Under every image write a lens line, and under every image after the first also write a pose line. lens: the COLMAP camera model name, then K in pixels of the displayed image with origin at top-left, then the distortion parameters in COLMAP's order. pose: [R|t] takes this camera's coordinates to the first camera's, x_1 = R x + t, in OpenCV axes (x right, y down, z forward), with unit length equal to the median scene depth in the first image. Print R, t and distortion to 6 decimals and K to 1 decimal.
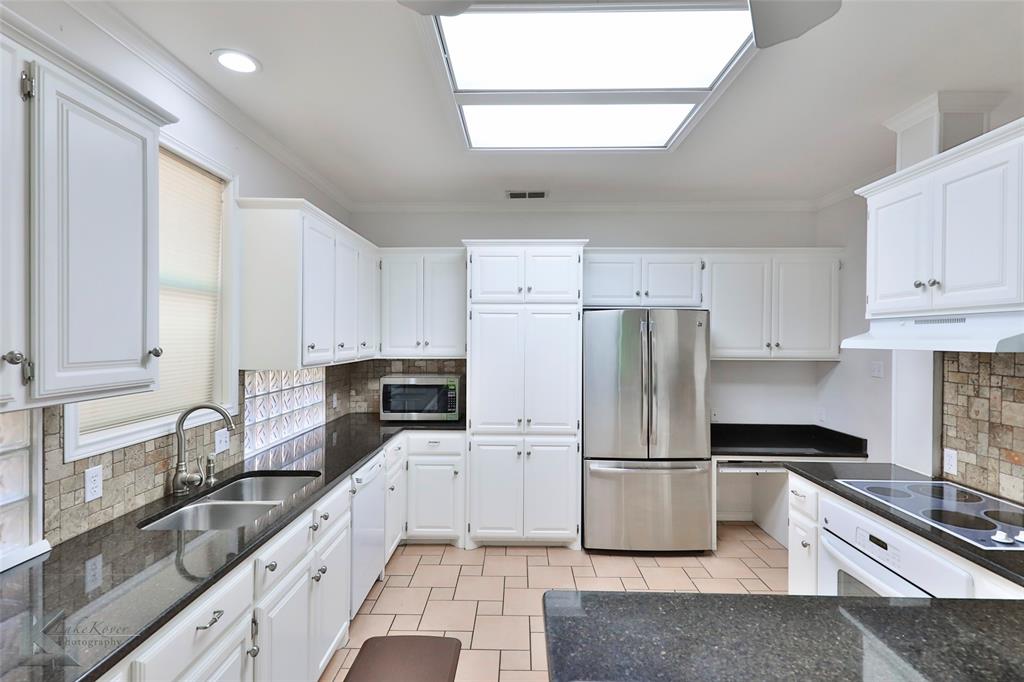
lens RADIAL K [[493.9, 0, 515.8], [0, 493.9, 339.9], [0, 0, 1]] dist [0.020834, -0.009685]
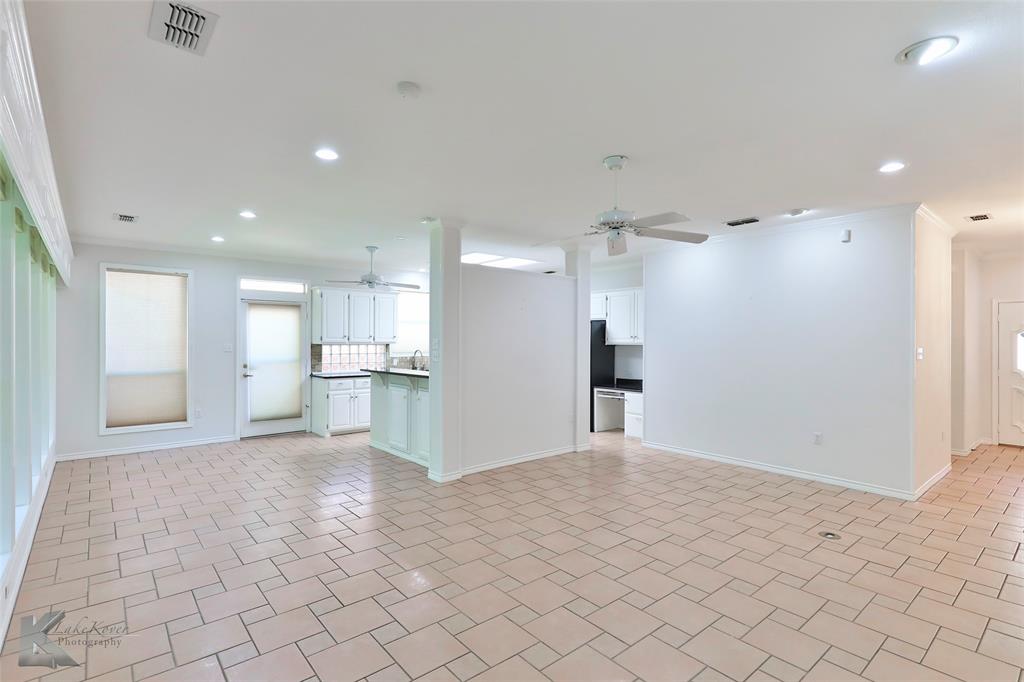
lens RADIAL K [[474.6, 0, 512.0], [0, 474.6, 341.0], [0, 0, 1]] dist [-0.001984, -0.000528]
pose [[0.665454, -0.000968, -0.746438, 1.714013], [-0.003895, 0.999981, -0.004769, 0.039954], [0.746428, 0.006081, 0.665438, -0.647381]]
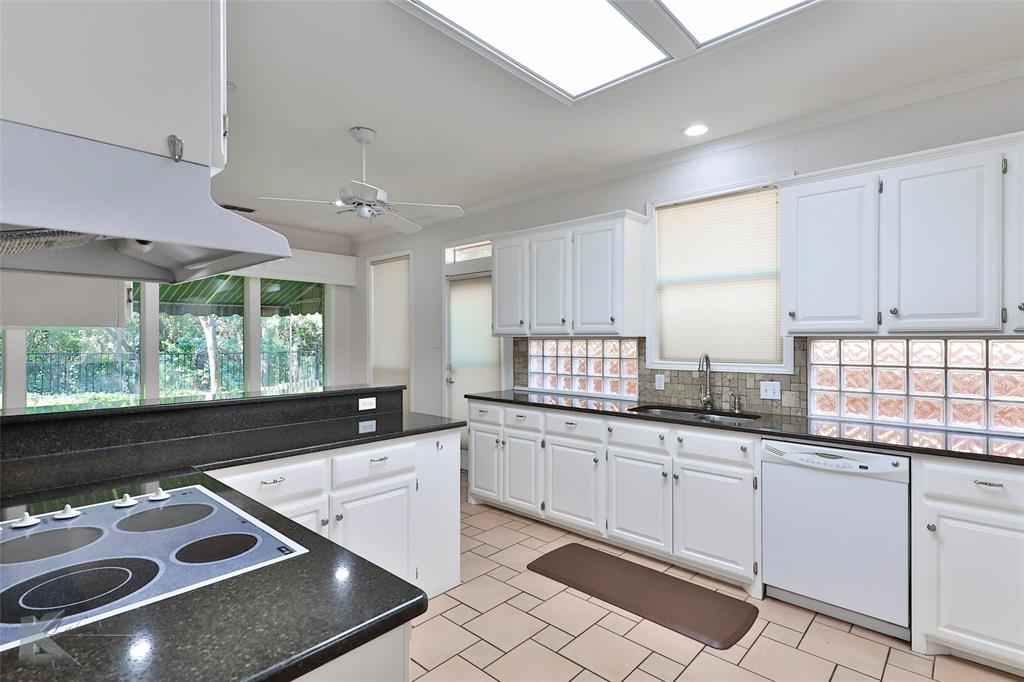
lens RADIAL K [[493.9, 0, 515.8], [0, 493.9, 339.9], [0, 0, 1]] dist [0.020834, -0.009685]
pose [[-0.665334, -0.000204, -0.746546, 0.541910], [-0.005053, 0.999978, 0.004229, 0.046953], [0.746529, 0.006586, -0.665320, 0.918305]]
